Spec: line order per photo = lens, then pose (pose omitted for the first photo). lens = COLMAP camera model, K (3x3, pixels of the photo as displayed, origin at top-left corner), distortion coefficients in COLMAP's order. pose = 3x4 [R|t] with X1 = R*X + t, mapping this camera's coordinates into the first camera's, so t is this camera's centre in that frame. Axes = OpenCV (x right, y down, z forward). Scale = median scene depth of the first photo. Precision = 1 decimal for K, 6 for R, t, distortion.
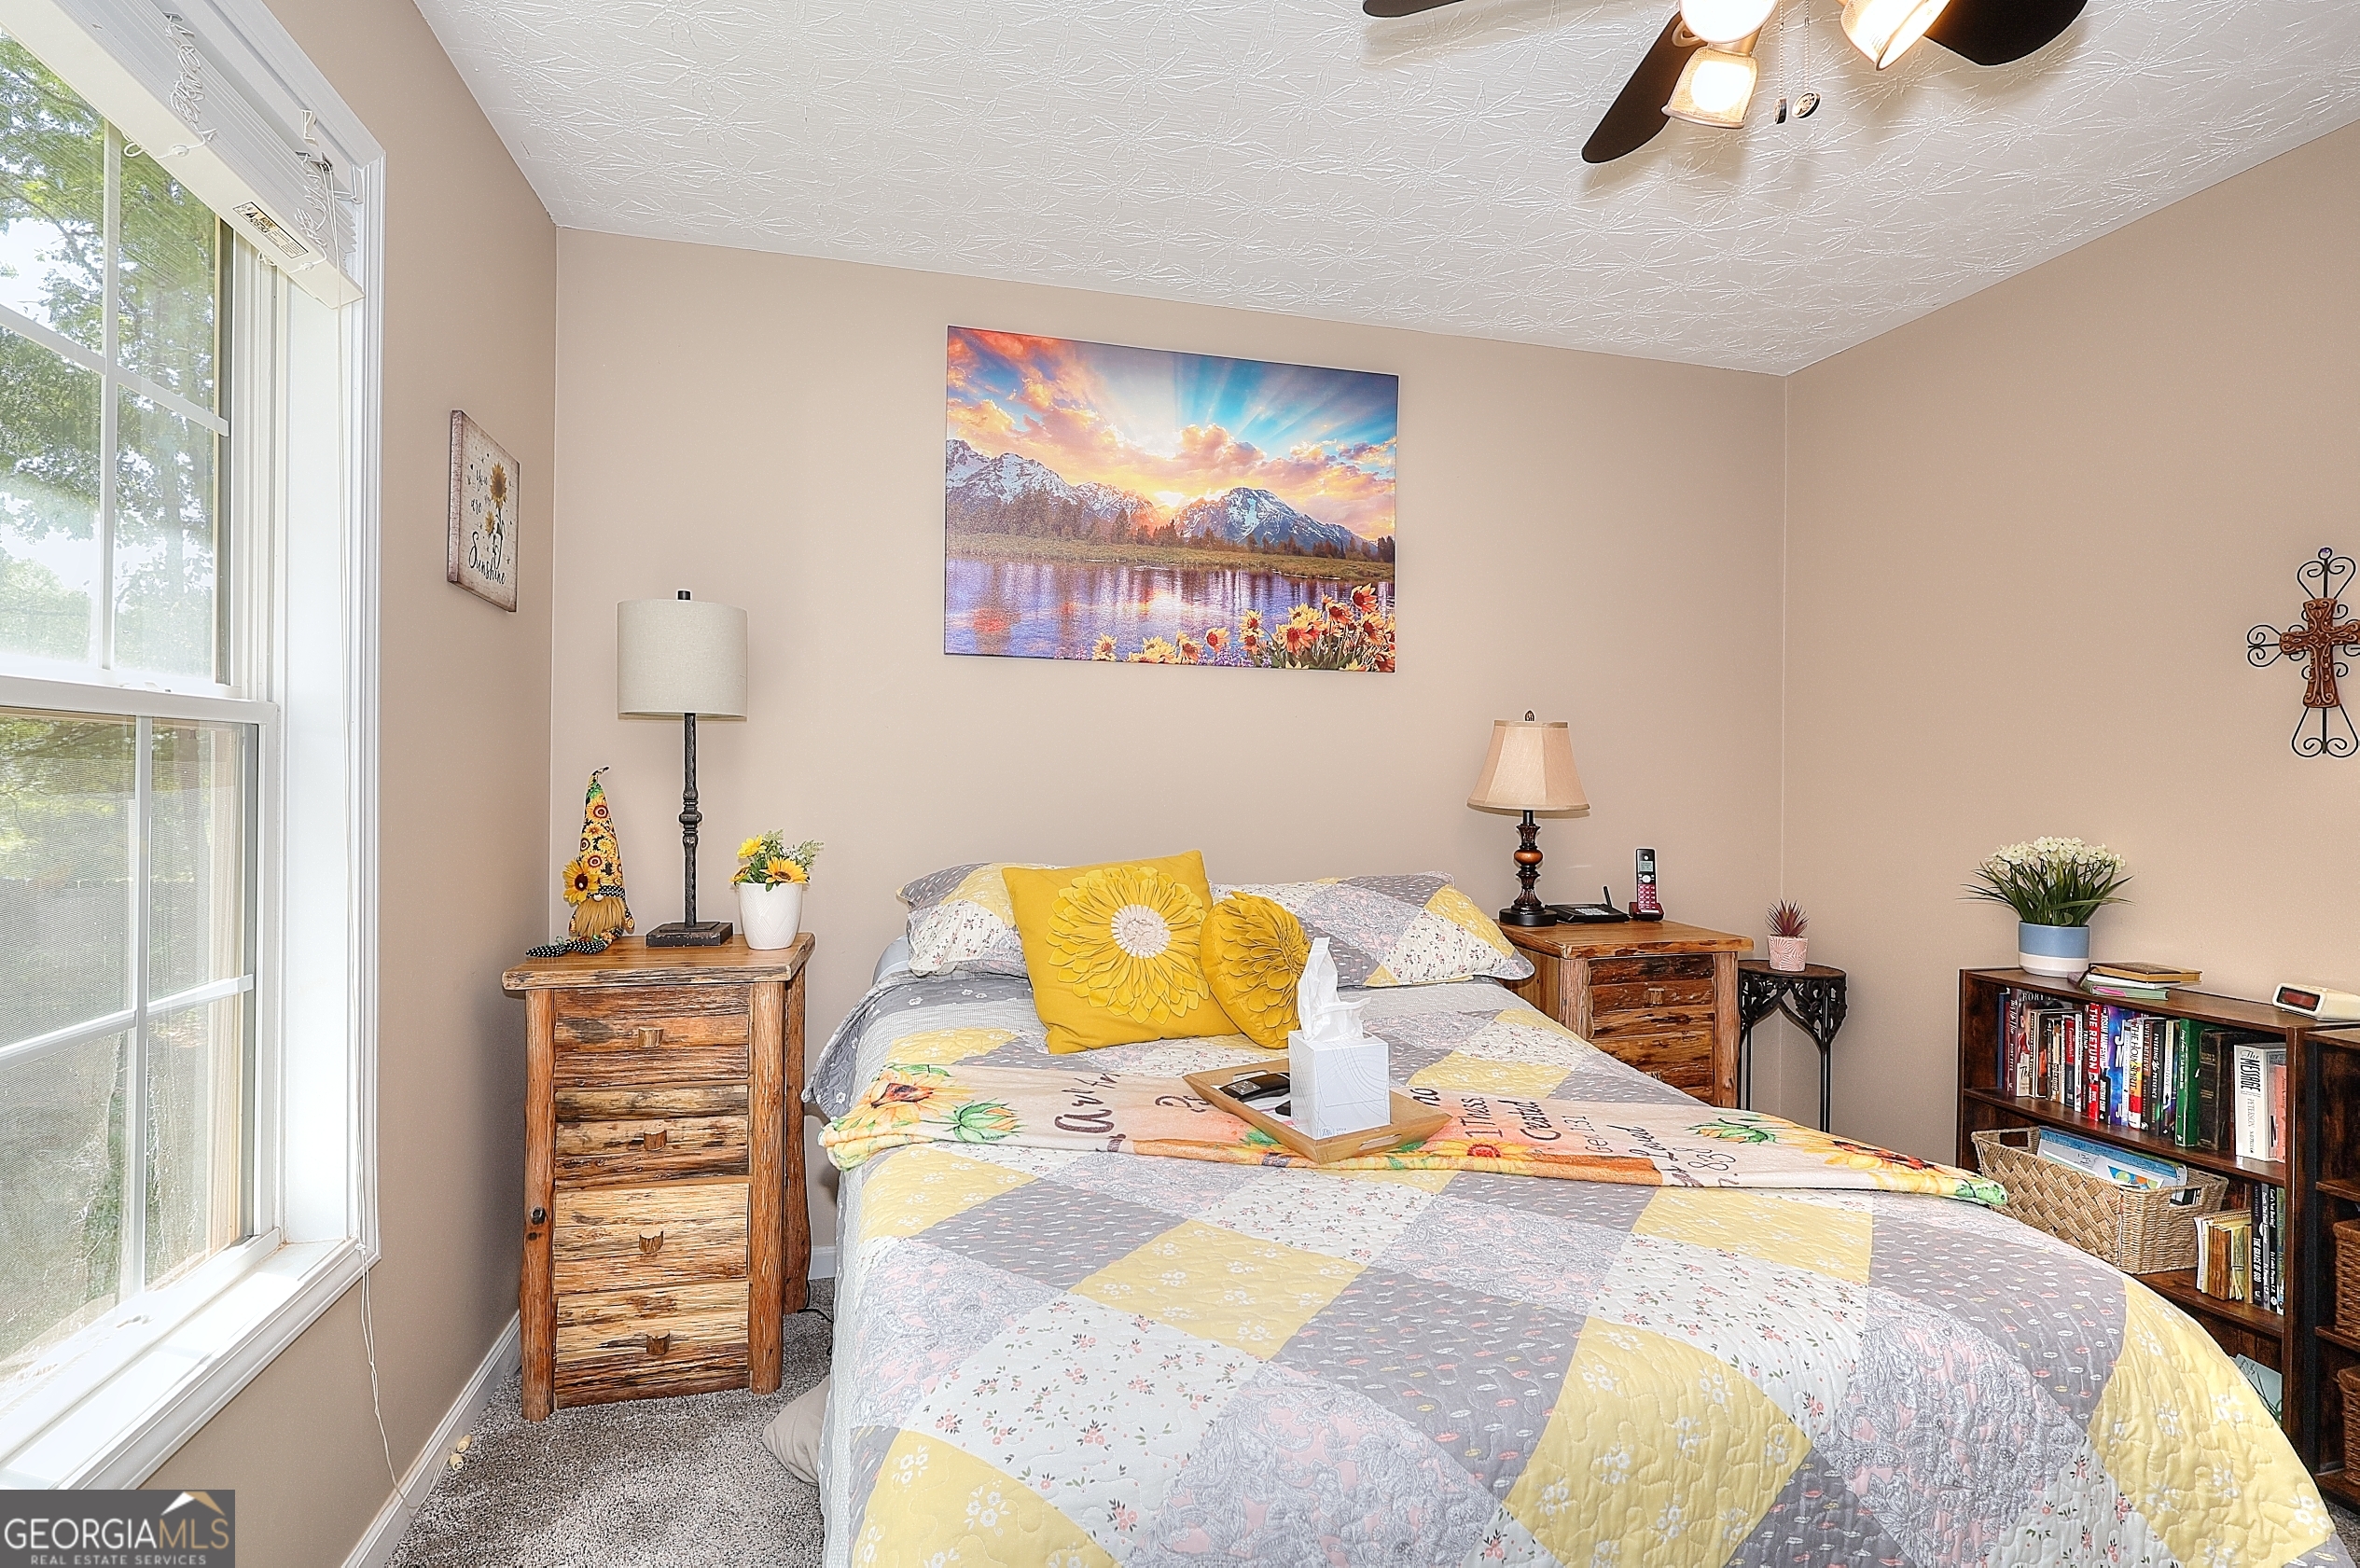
lens RADIAL K [[1108.1, 0, 1180.0], [0, 1108.1, 784.0], [0, 0, 1]] dist [-0.004512, -0.000213]
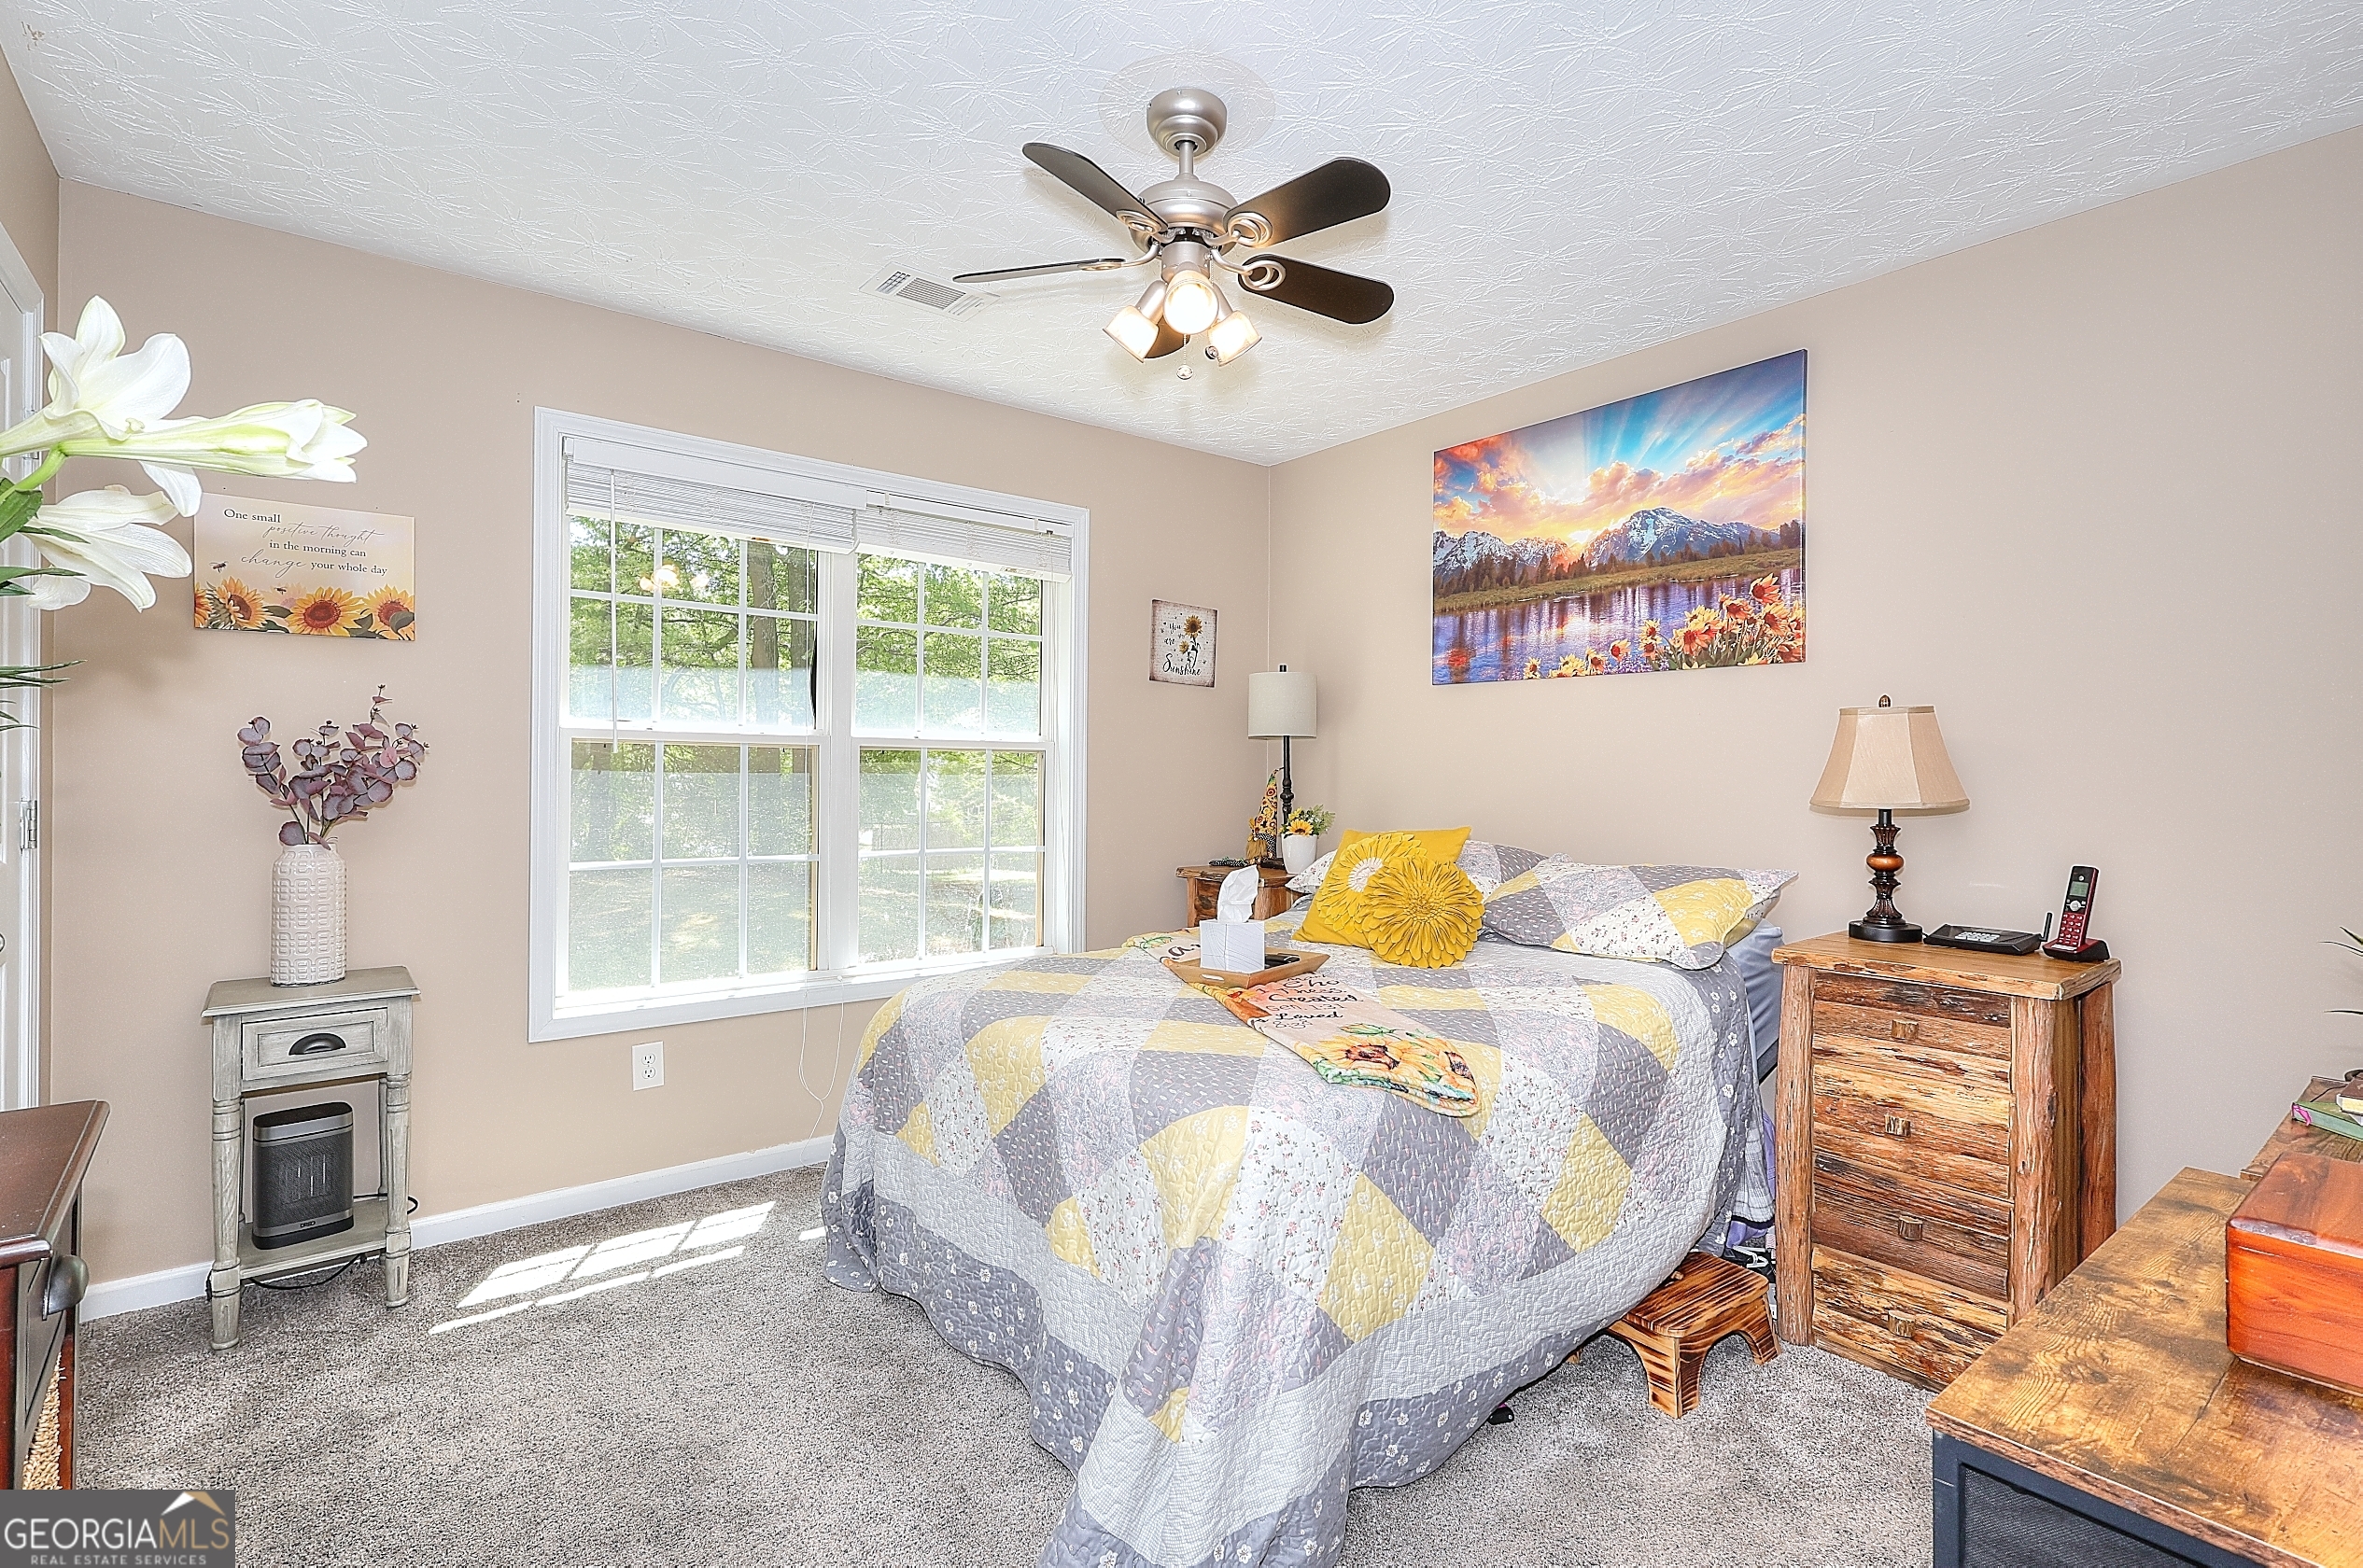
lens RADIAL K [[1094.6, 0, 1182.3], [0, 1094.6, 774.3], [0, 0, 1]] dist [0.000789, 0.000395]
pose [[0.398889, -0.000484, -0.916999, 0.886740], [-0.007593, 0.999964, -0.003830, 0.003789], [0.916968, 0.008491, 0.398871, 0.145795]]
